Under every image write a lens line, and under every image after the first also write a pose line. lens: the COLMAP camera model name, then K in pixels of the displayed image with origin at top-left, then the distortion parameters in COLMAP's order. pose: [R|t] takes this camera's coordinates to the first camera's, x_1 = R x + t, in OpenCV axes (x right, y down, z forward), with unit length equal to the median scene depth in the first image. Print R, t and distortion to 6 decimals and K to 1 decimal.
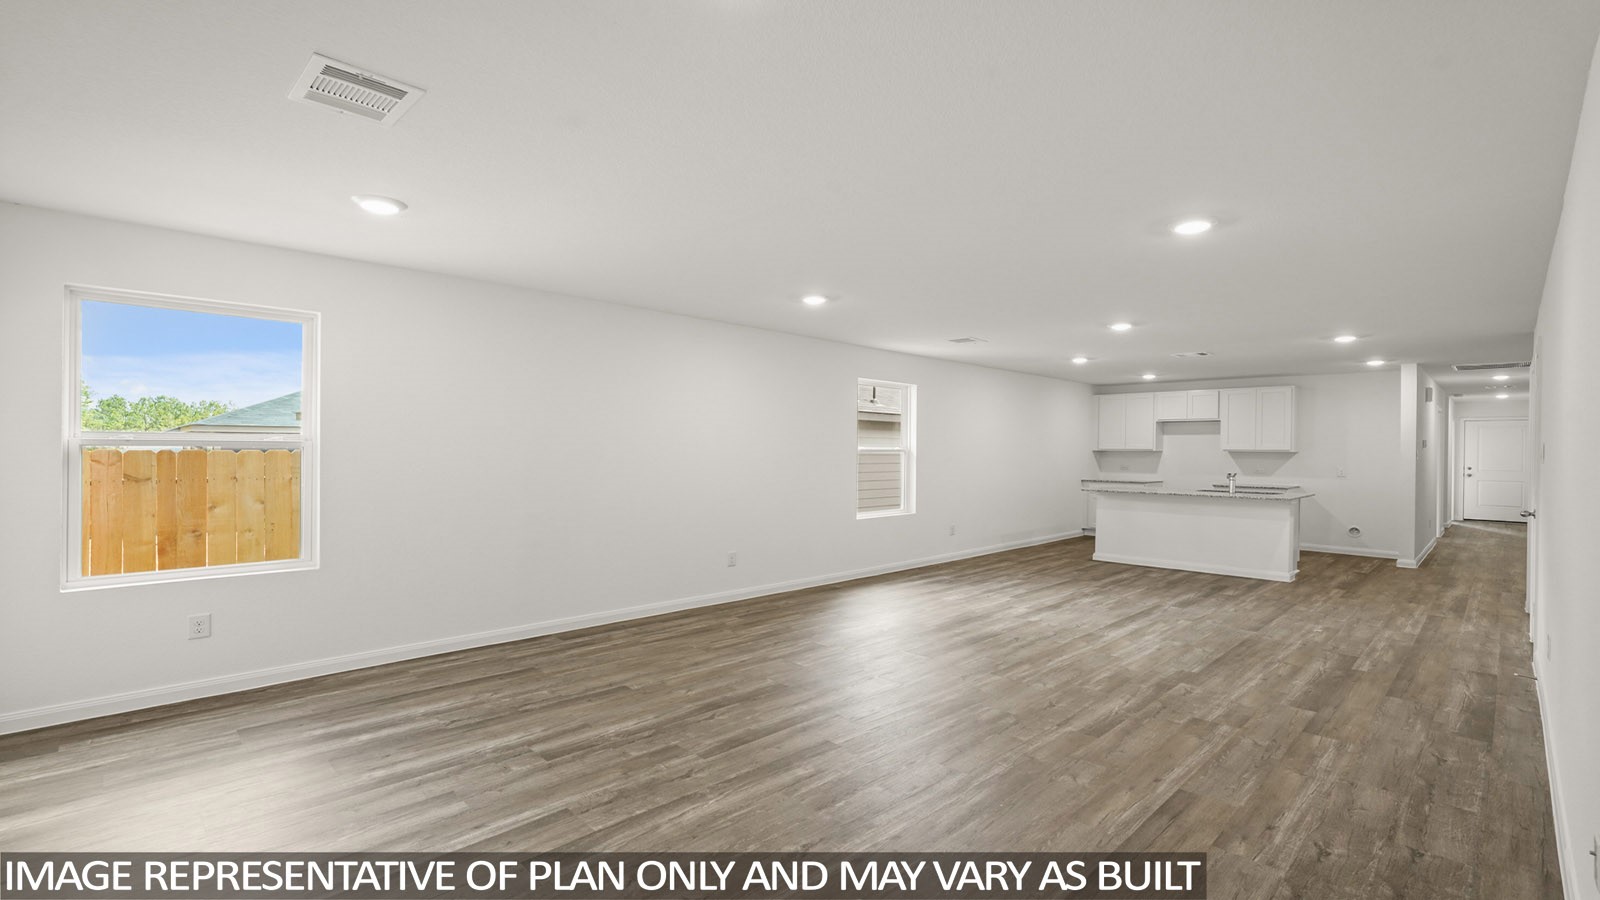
lens RADIAL K [[716.0, 0, 814.3], [0, 716.0, 456.9], [0, 0, 1]] dist [-0.008328, 0.005499]
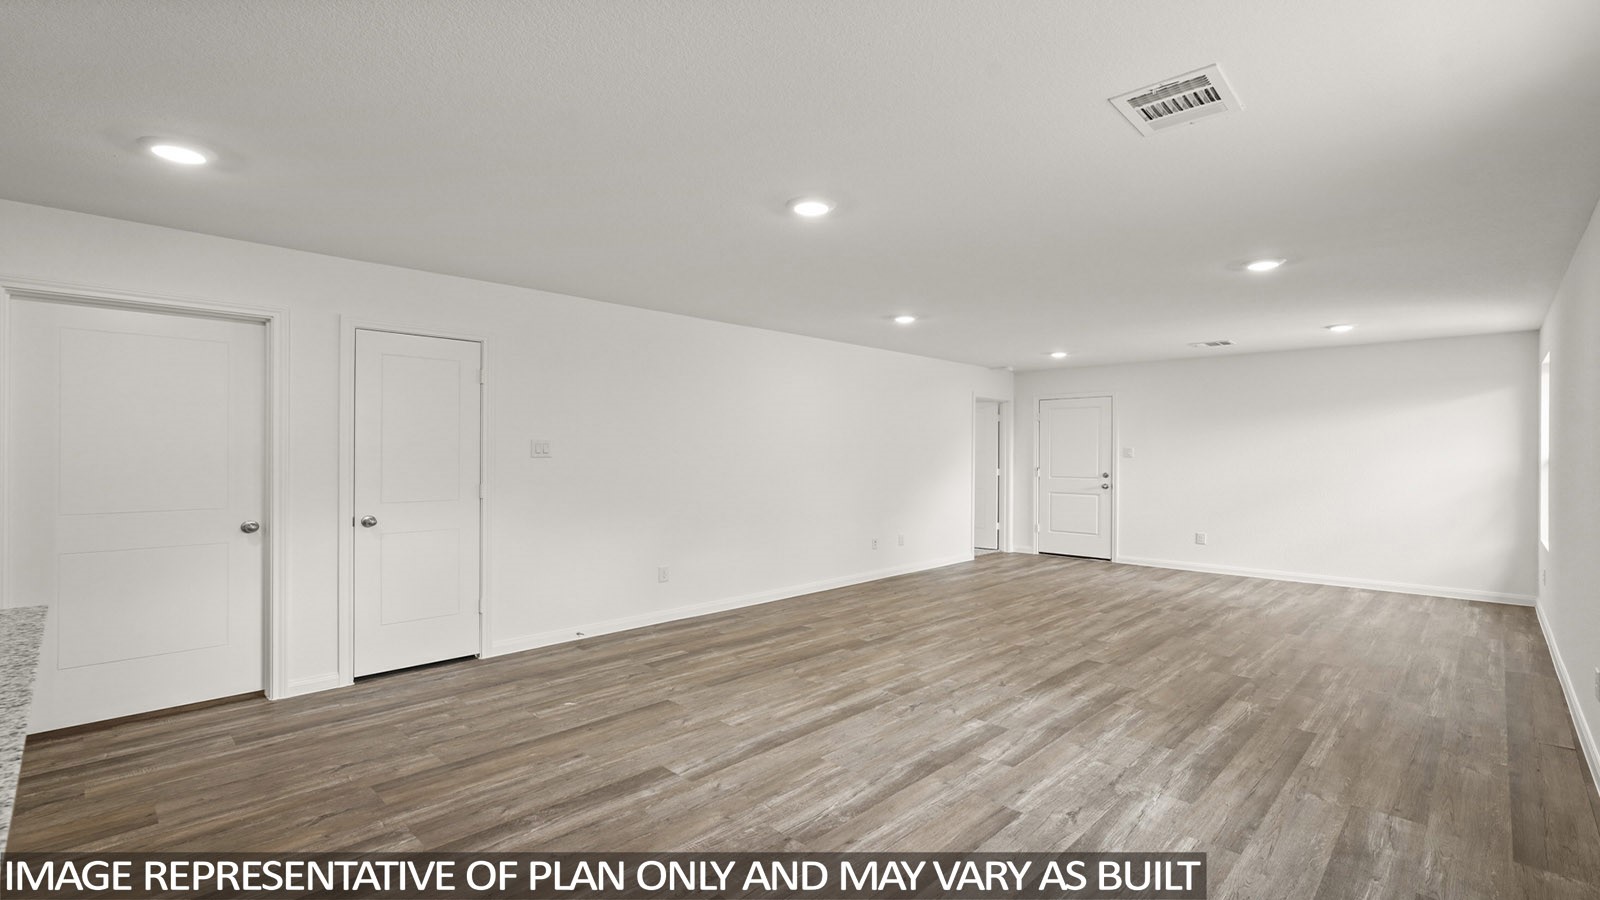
lens RADIAL K [[716.0, 0, 789.1], [0, 716.0, 454.2], [0, 0, 1]] dist [-0.008328, 0.005499]
pose [[-0.999845, -0.014011, 0.010674, 0.521449], [-0.013946, 0.999884, 0.006129, -0.009550], [-0.010758, 0.005979, -0.999924, 1.817359]]
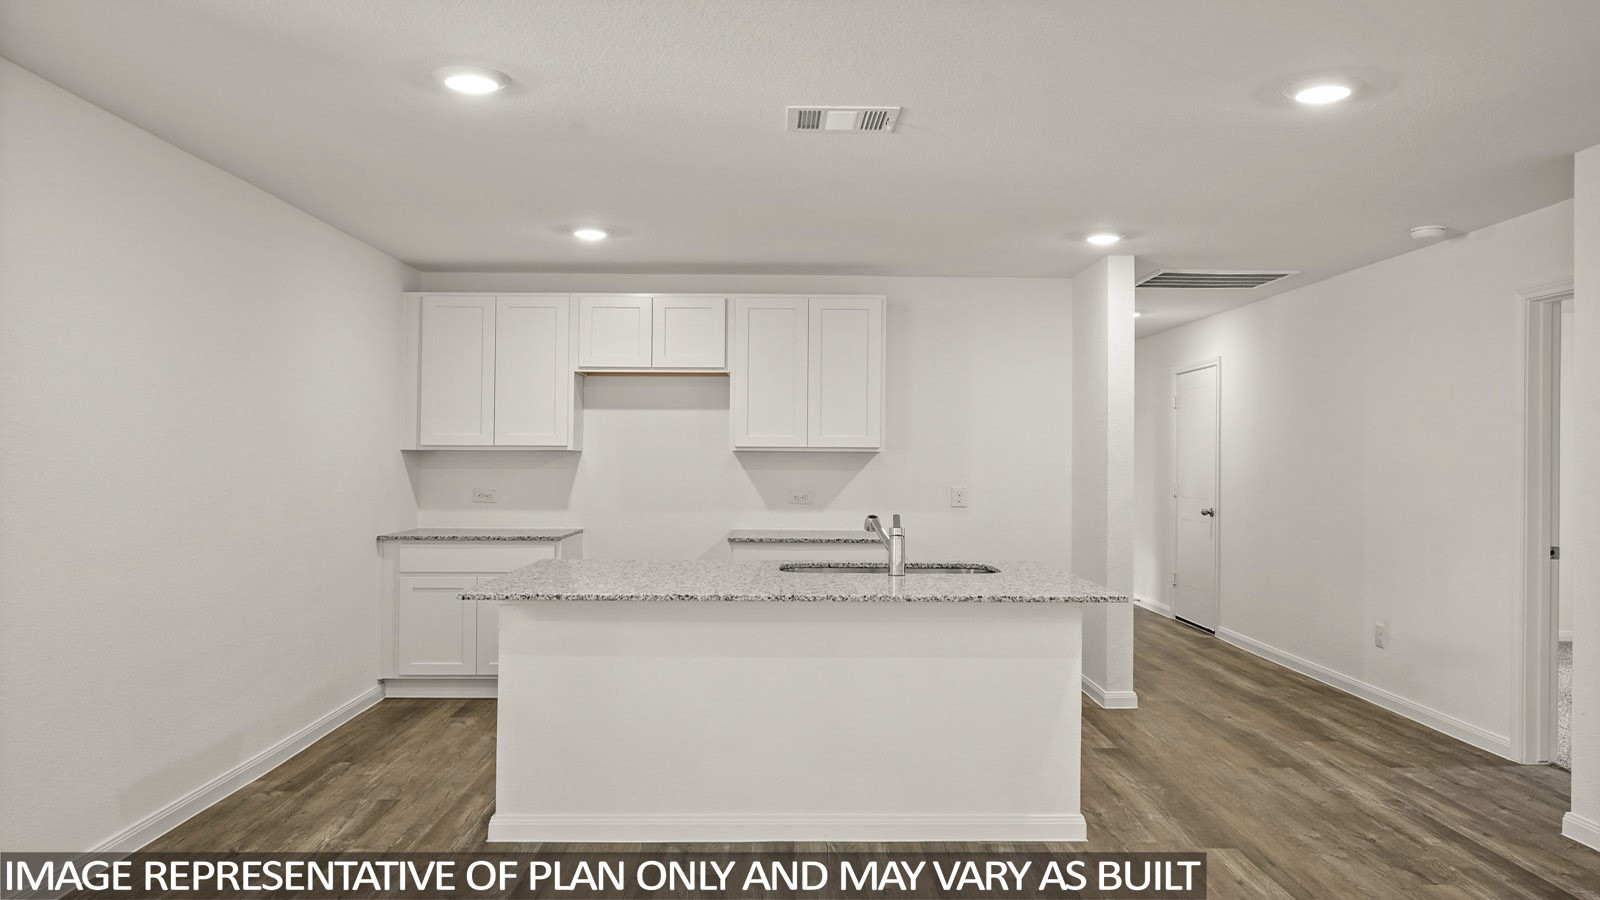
lens RADIAL K [[1207.3, 0, 806.5], [0, 1207.3, 456.4], [0, 0, 1]] dist [0.009443, 0.003221]
pose [[0.704422, -0.004379, 0.709768, 0.246390], [0.007048, 0.999975, -0.000826, -0.008189], [-0.709746, 0.005584, 0.704435, 1.014416]]
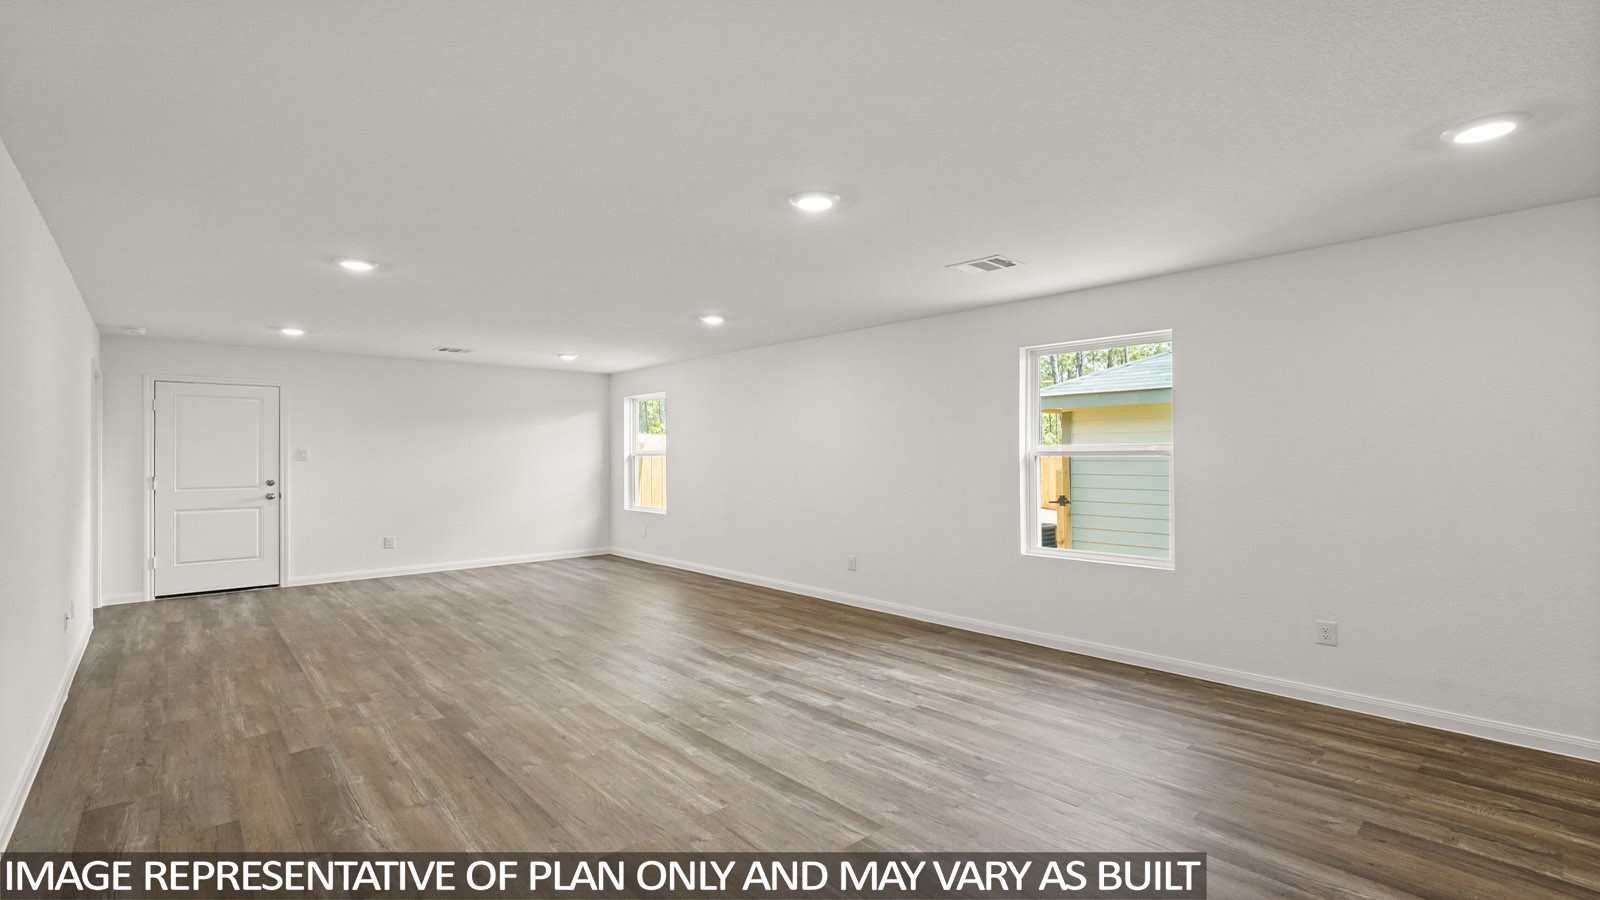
lens RADIAL K [[716.0, 0, 803.5], [0, 716.0, 456.8], [0, 0, 1]] dist [-0.008328, 0.005499]
pose [[-0.067969, -0.008856, -0.997648, 1.115677], [-0.003204, 0.999957, -0.008658, -0.001098], [0.997682, 0.002608, -0.067994, 1.223090]]
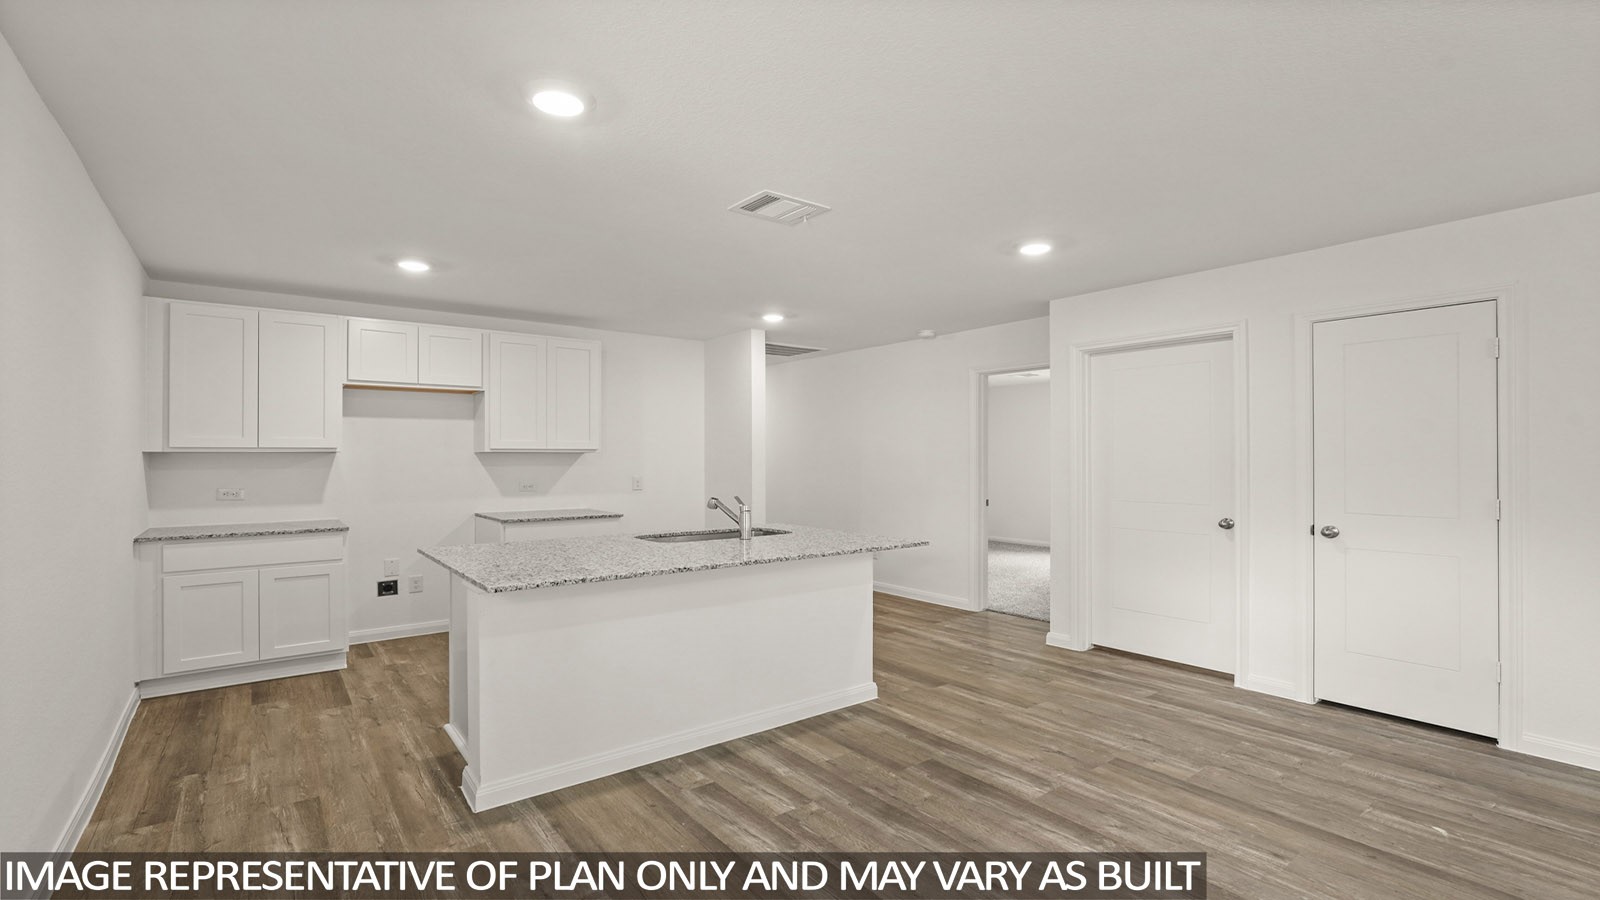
lens RADIAL K [[716.0, 0, 810.0], [0, 716.0, 457.3], [0, 0, 1]] dist [-0.008328, 0.005499]
pose [[0.145276, -0.009865, 0.989342, 0.195106], [0.011762, 0.999897, 0.008243, -0.011272], [-0.989321, 0.010439, 0.145377, 1.428592]]
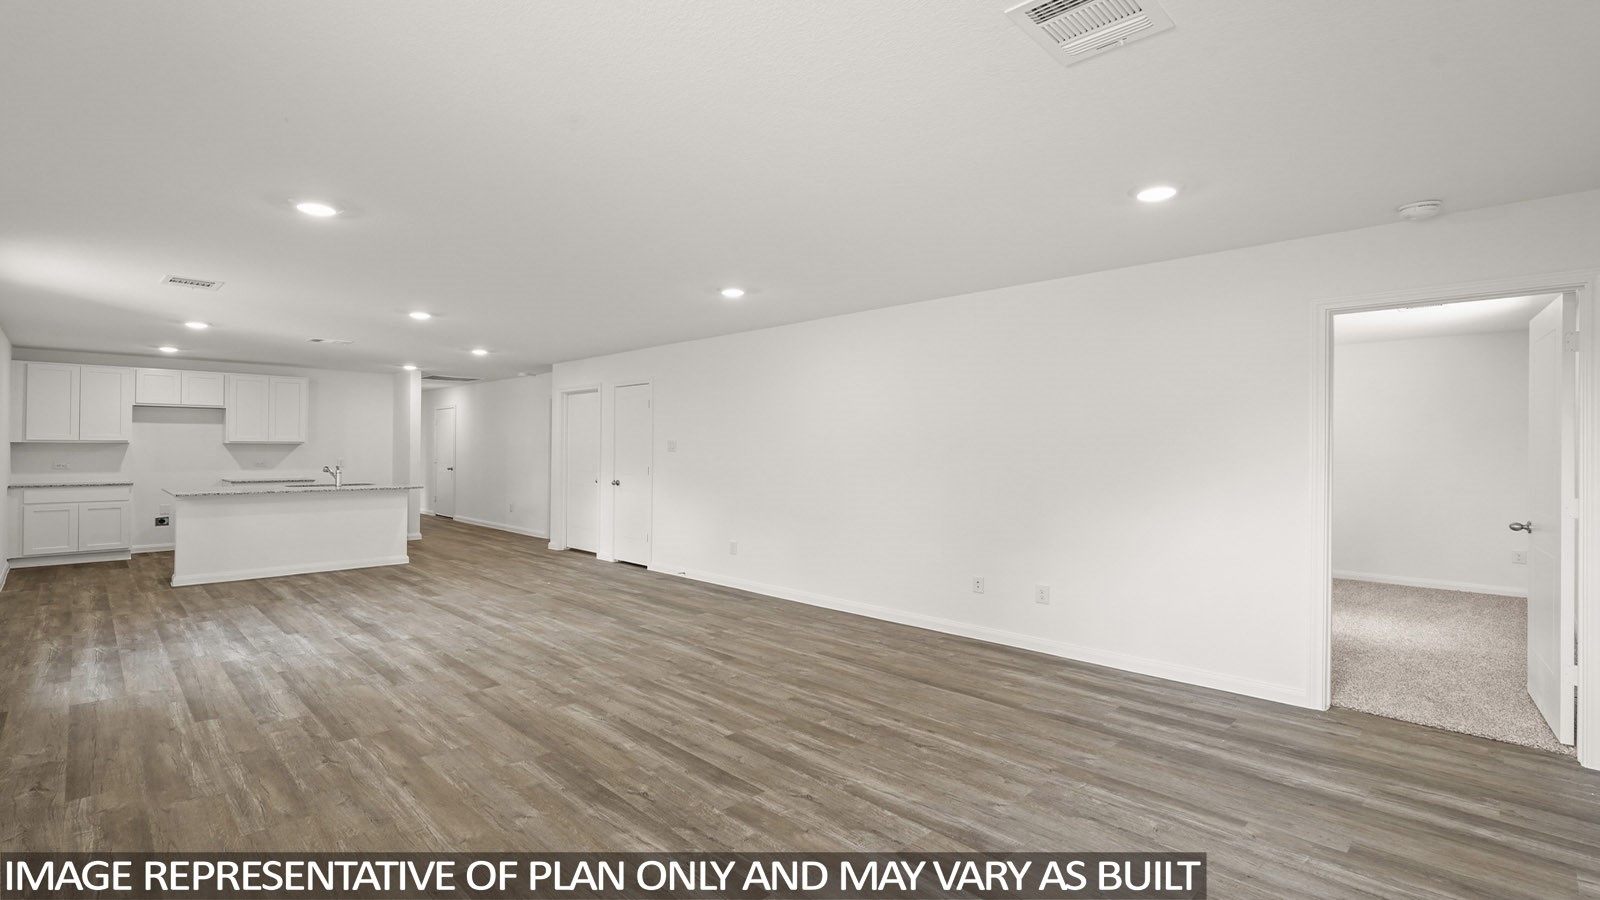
lens RADIAL K [[716.0, 0, 788.4], [0, 716.0, 440.5], [0, 0, 1]] dist [-0.008328, 0.005499]
pose [[0.022452, 0.002852, 0.999744, -0.634841], [0.003665, 0.999989, -0.002935, -0.012742], [-0.999741, 0.003730, 0.022442, 0.565744]]
